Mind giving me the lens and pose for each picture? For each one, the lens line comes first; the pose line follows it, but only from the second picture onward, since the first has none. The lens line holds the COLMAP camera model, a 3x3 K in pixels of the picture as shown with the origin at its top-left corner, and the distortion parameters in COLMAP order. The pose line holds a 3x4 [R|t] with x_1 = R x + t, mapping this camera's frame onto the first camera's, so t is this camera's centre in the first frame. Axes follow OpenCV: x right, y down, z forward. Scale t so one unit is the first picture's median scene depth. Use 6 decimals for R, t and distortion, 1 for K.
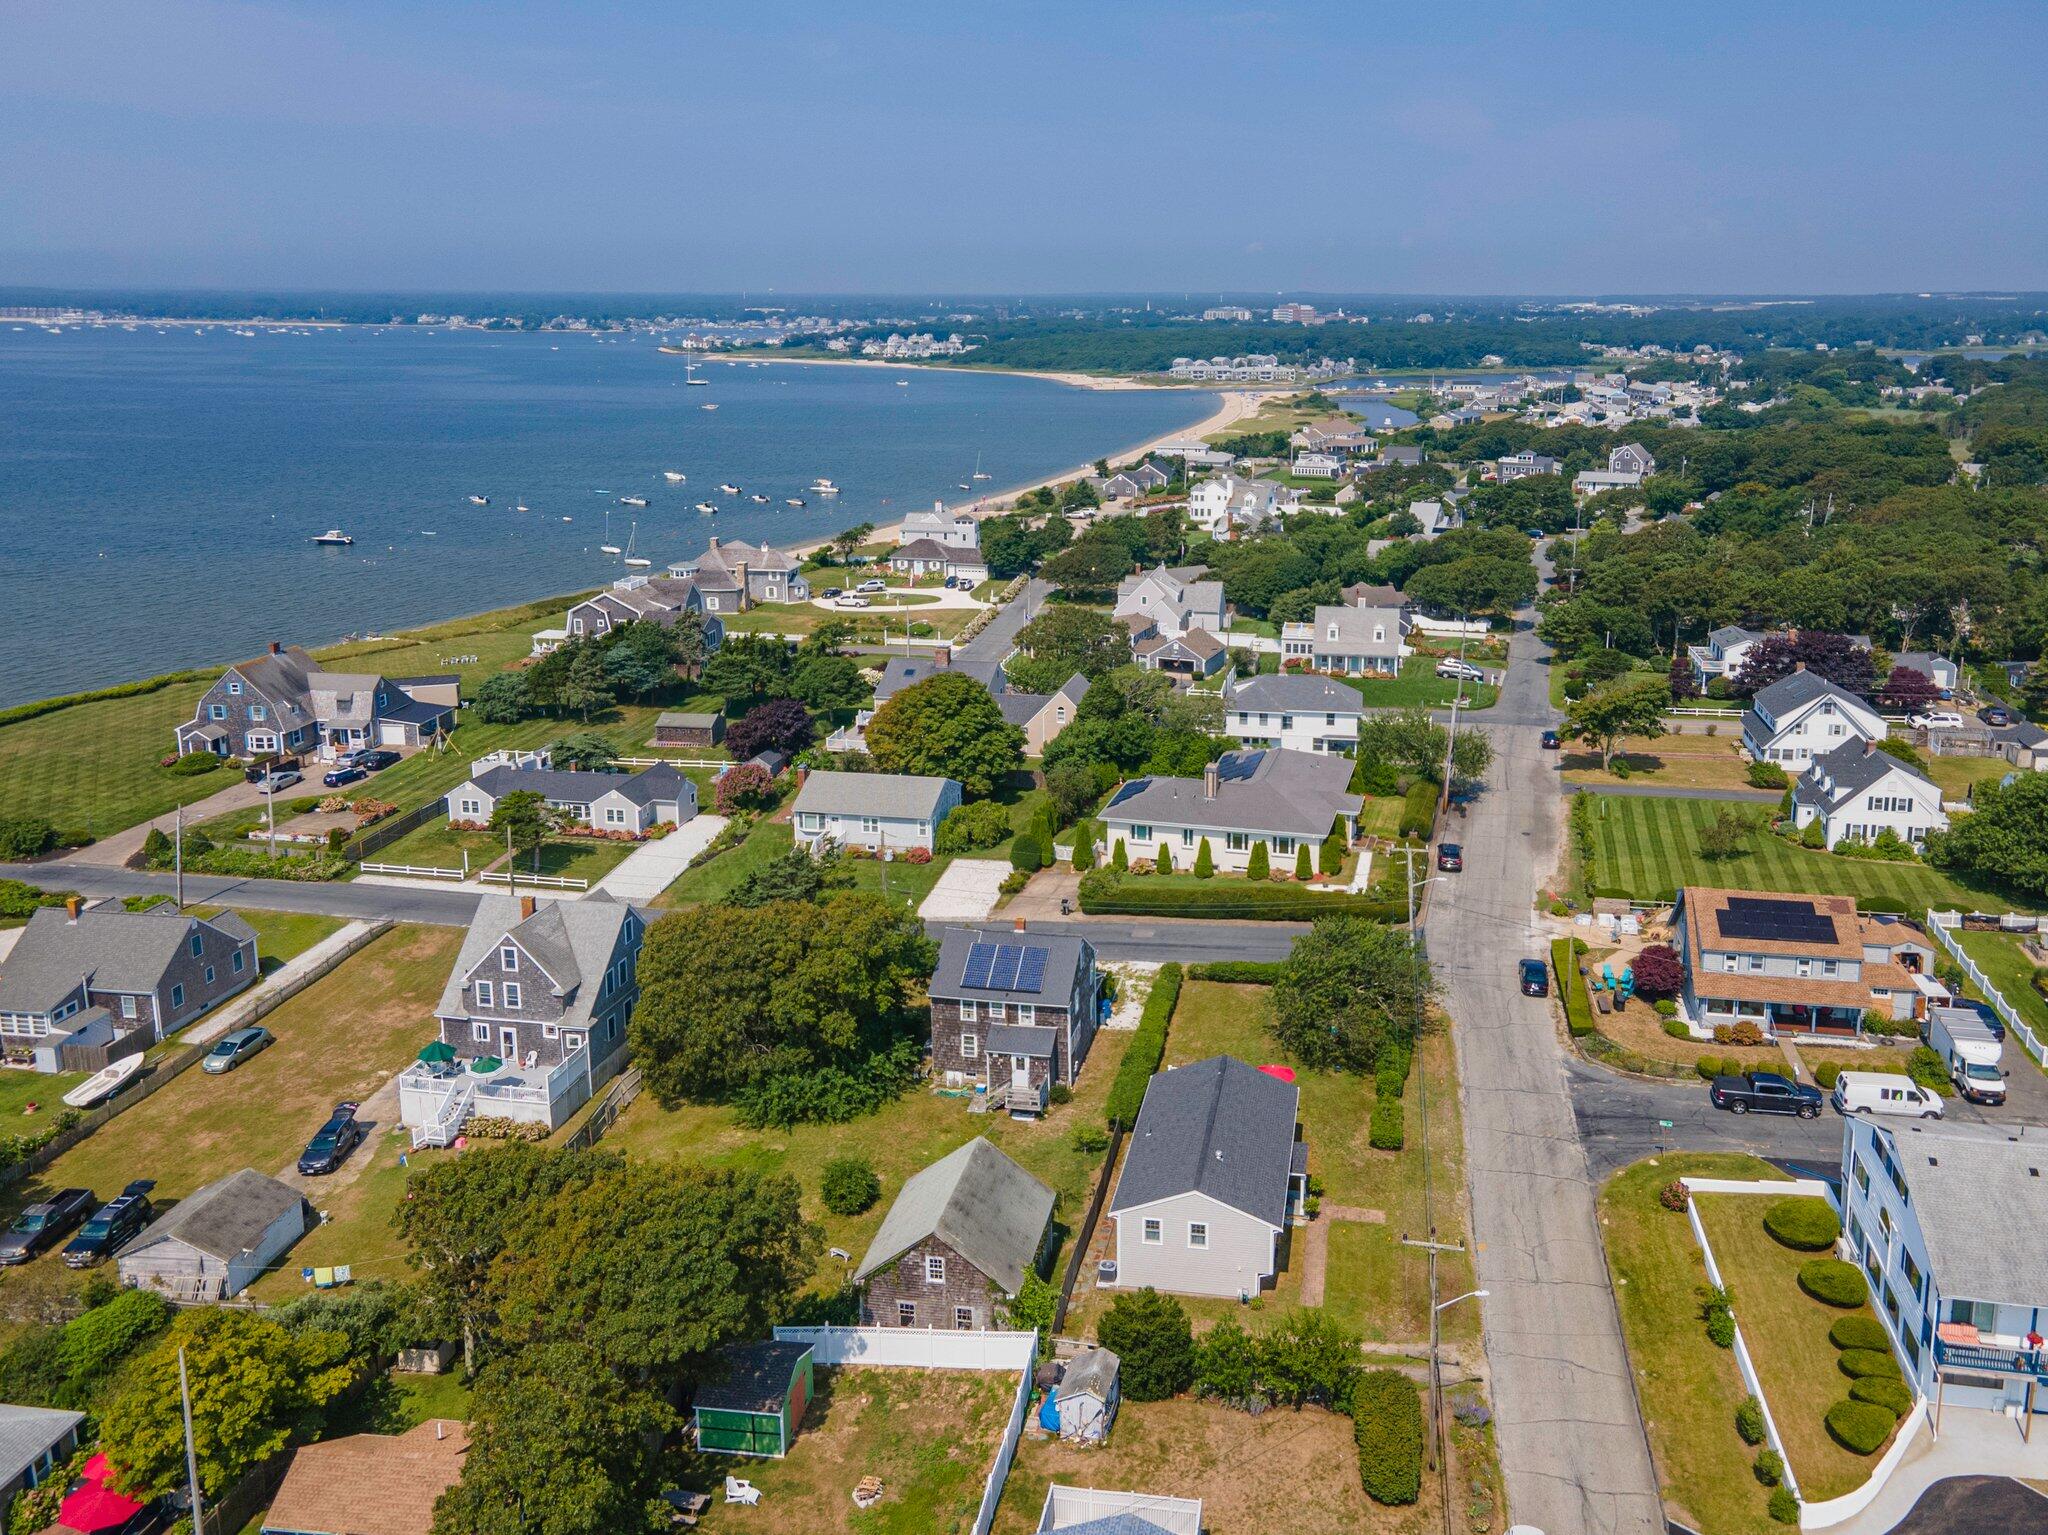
lens RADIAL K [[1518.3, 0, 1103.9], [0, 1518.3, 548.8], [0, 0, 1]] dist [0.025093, 0.008119]
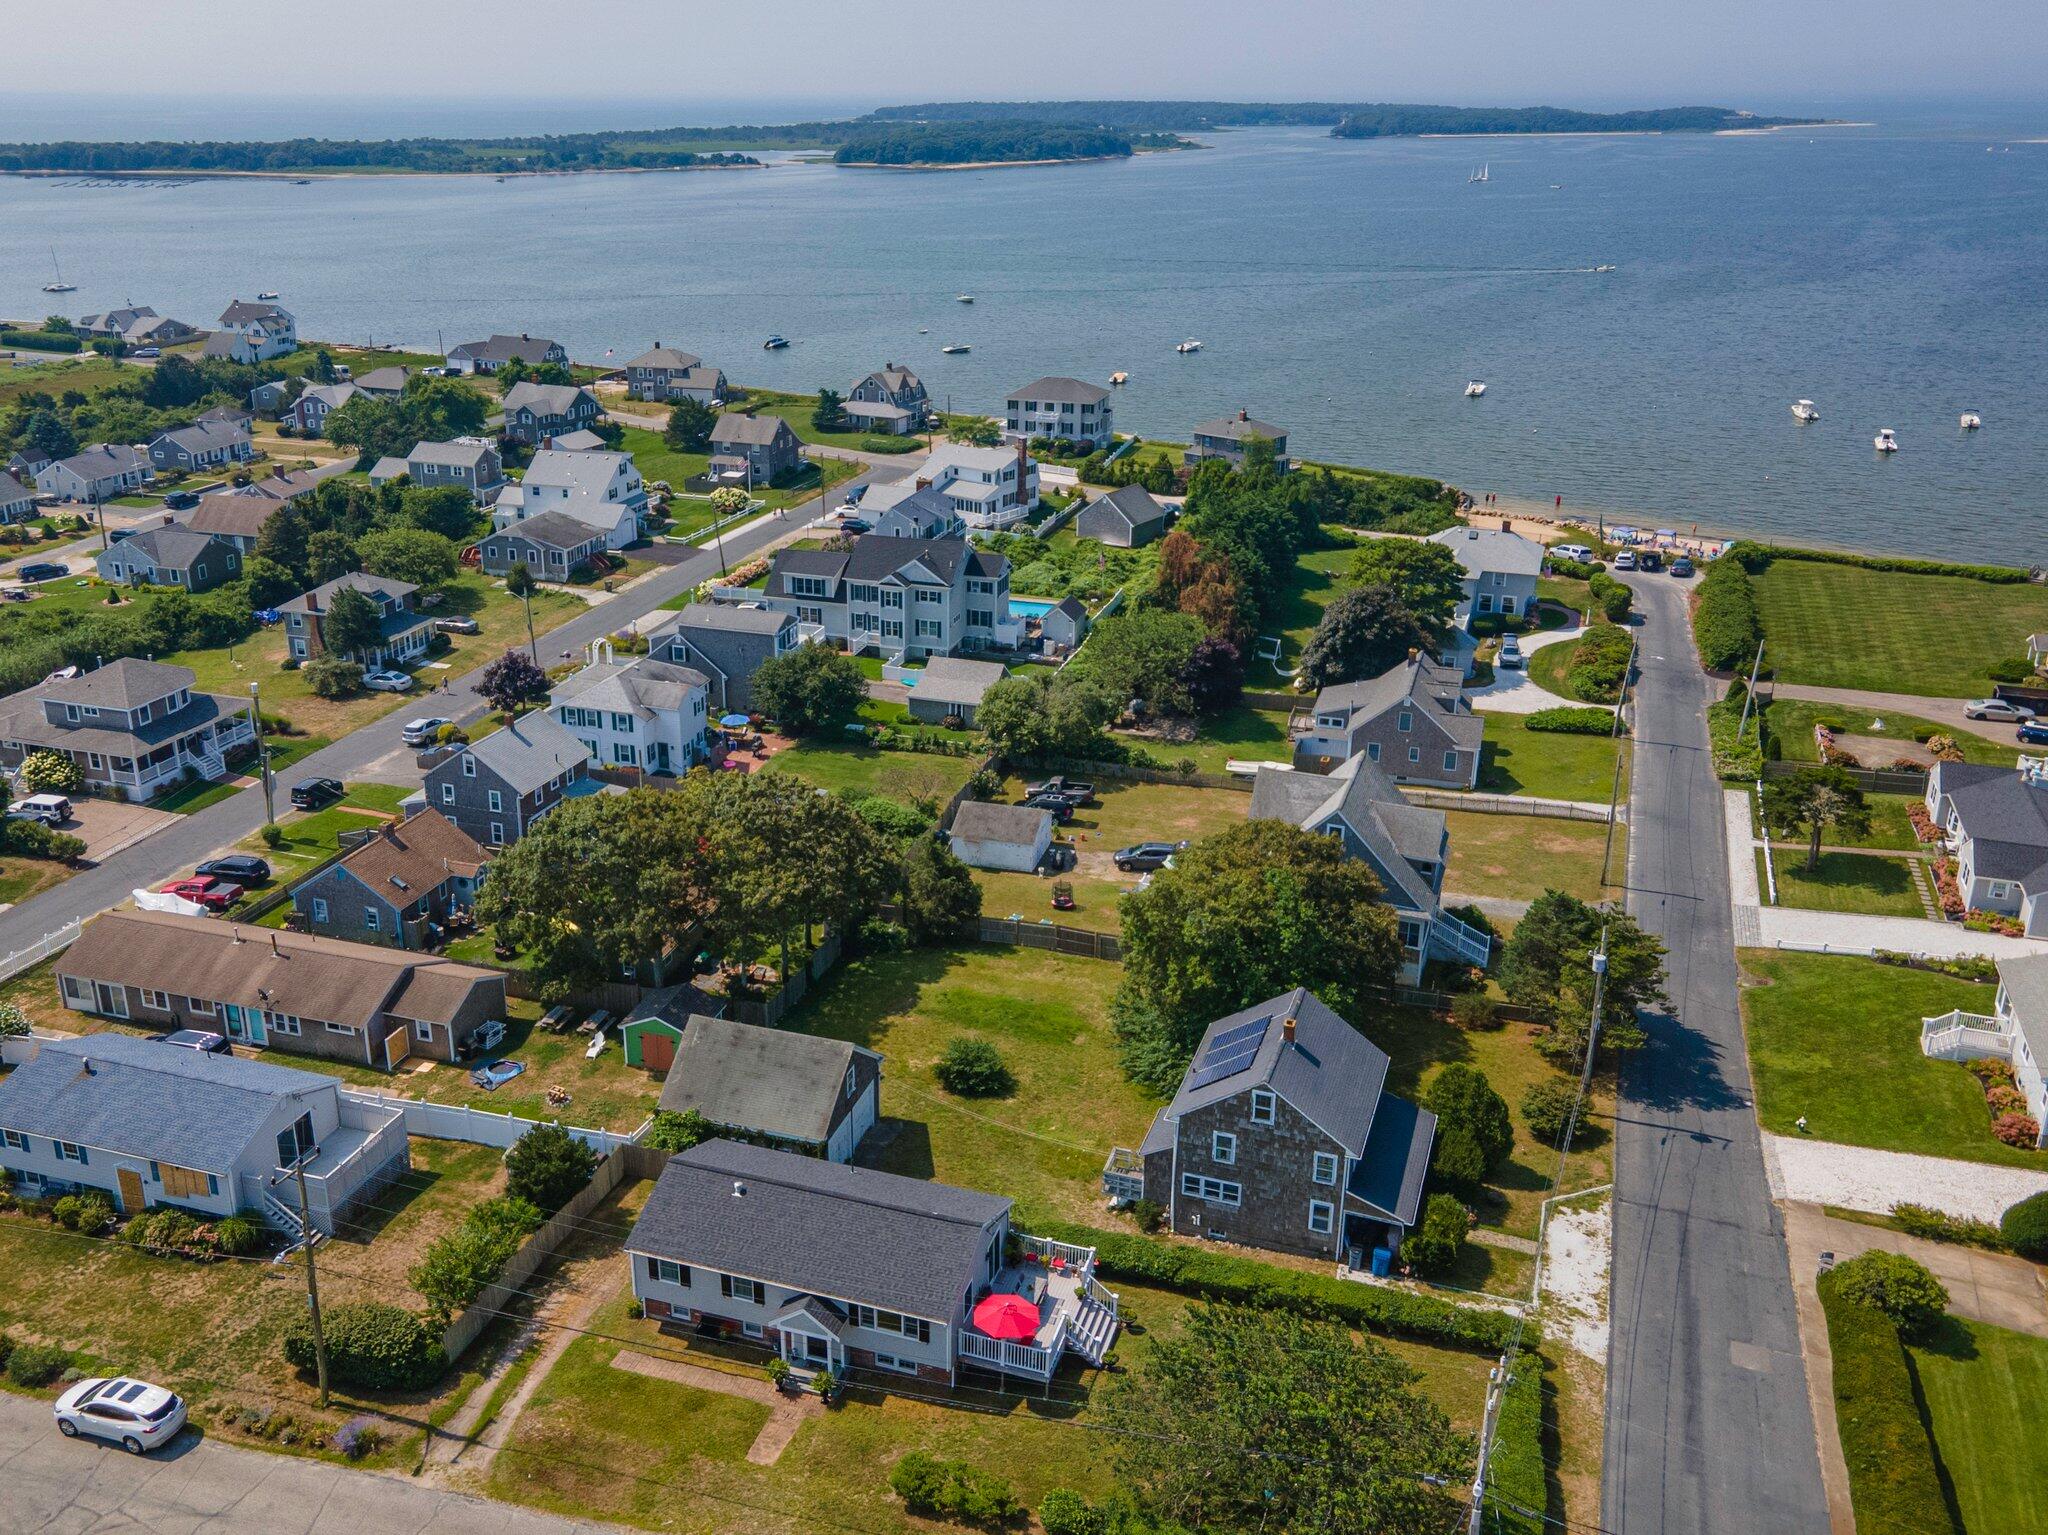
lens RADIAL K [[1741.8, 0, 1013.2], [0, 1741.8, 707.4], [0, 0, 1]] dist [0.040302, -0.010667]
pose [[-0.128698, 0.323596, -0.937402, 0.454102], [-0.159019, 0.926297, 0.341594, -0.096917], [0.978851, 0.193027, -0.067755, 0.620126]]
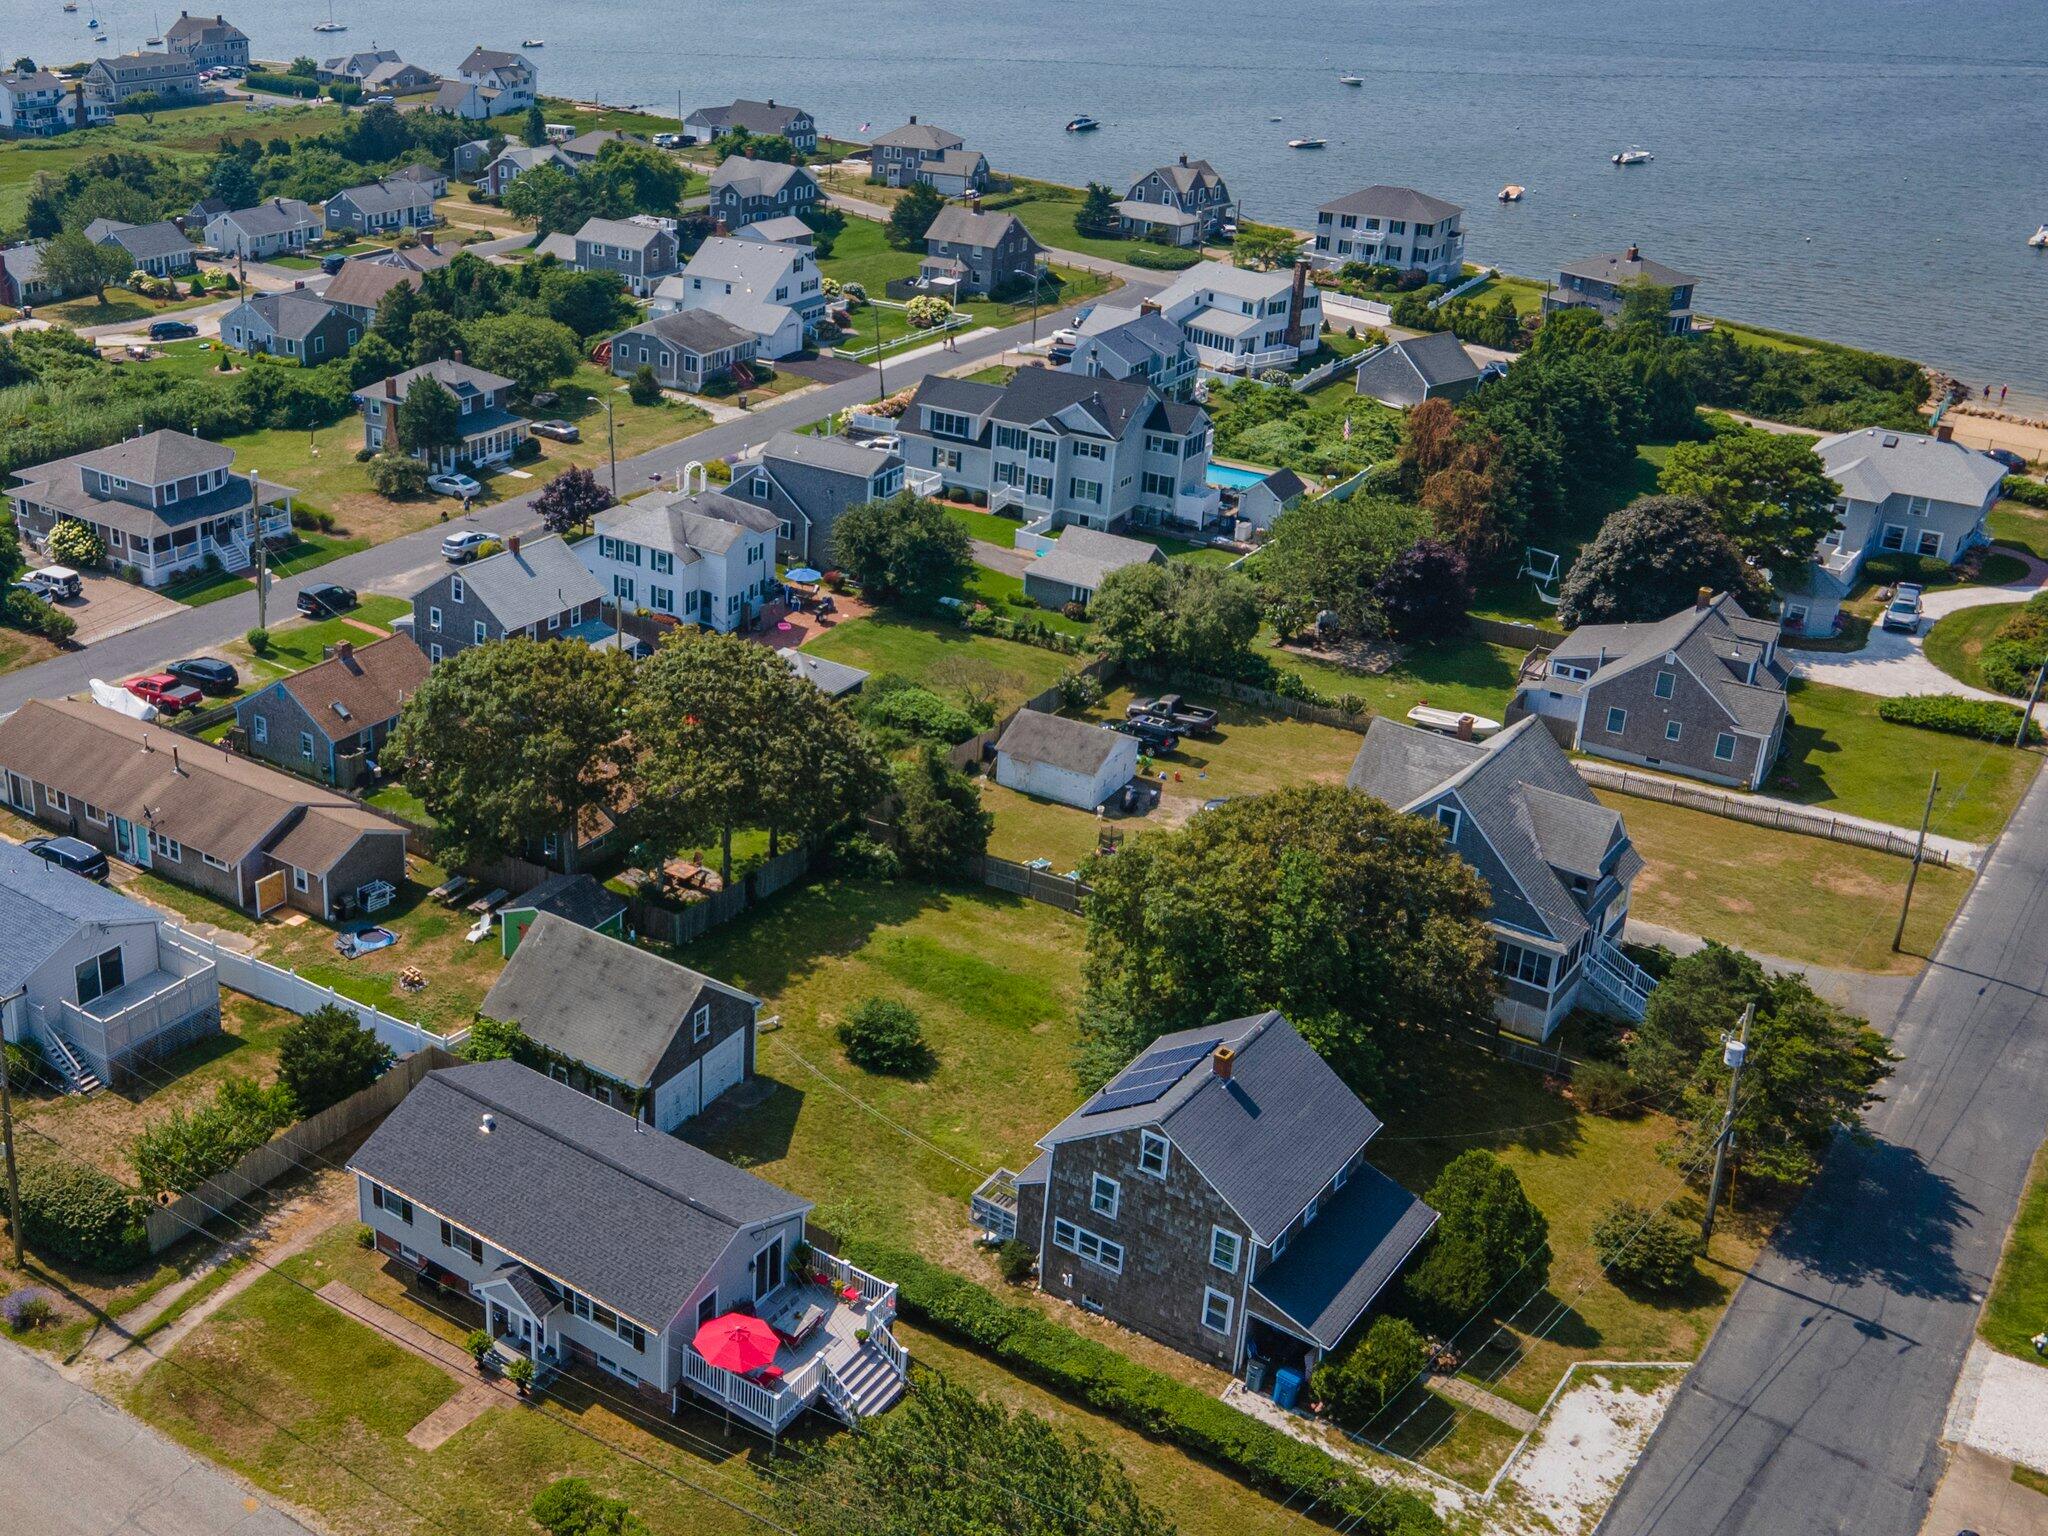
lens RADIAL K [[2105.9, 0, 748.4], [0, 2105.9, 638.1], [0, 0, 1]] dist [0.051494, -0.057606]
pose [[-0.443853, 0.316867, -0.838206, 0.399998], [-0.154574, 0.894300, 0.419923, -0.112244], [0.882667, 0.315949, -0.347958, 0.730495]]
